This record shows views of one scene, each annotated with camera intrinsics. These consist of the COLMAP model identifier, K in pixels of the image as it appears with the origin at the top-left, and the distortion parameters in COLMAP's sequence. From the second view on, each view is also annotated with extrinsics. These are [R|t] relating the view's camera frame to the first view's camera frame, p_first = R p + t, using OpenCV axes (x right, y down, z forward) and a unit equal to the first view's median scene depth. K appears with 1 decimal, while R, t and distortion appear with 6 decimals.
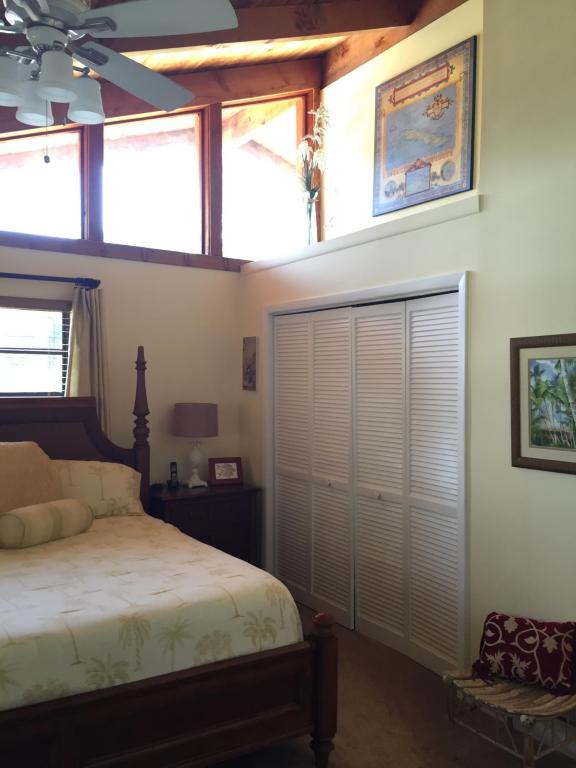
lens RADIAL K [[672.4, 0, 288.0], [0, 672.4, 384.0], [0, 0, 1]] dist [0.136382, -0.224603]
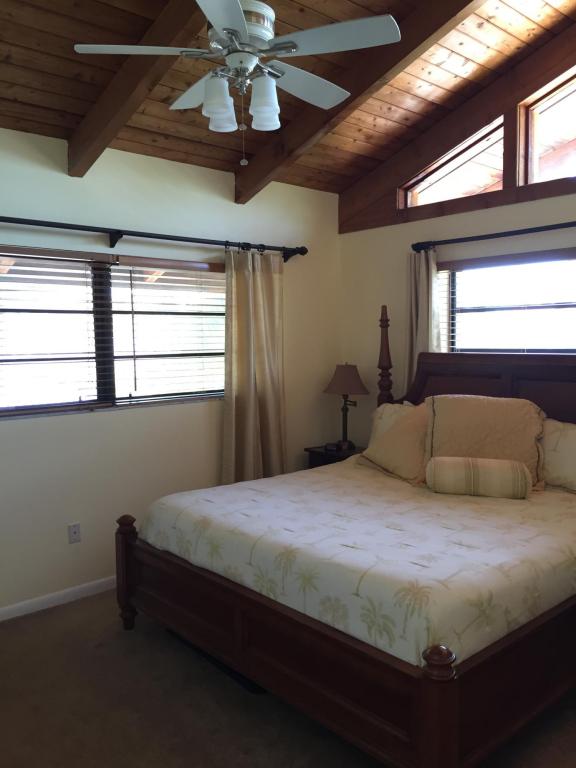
lens RADIAL K [[672.4, 0, 288.0], [0, 672.4, 384.0], [0, 0, 1]] dist [0.136382, -0.224603]
pose [[0.164502, 0.062768, -0.984378, 0.765992], [0.004416, 0.997916, 0.064369, -0.002748], [0.986367, -0.014935, 0.163882, 0.732026]]
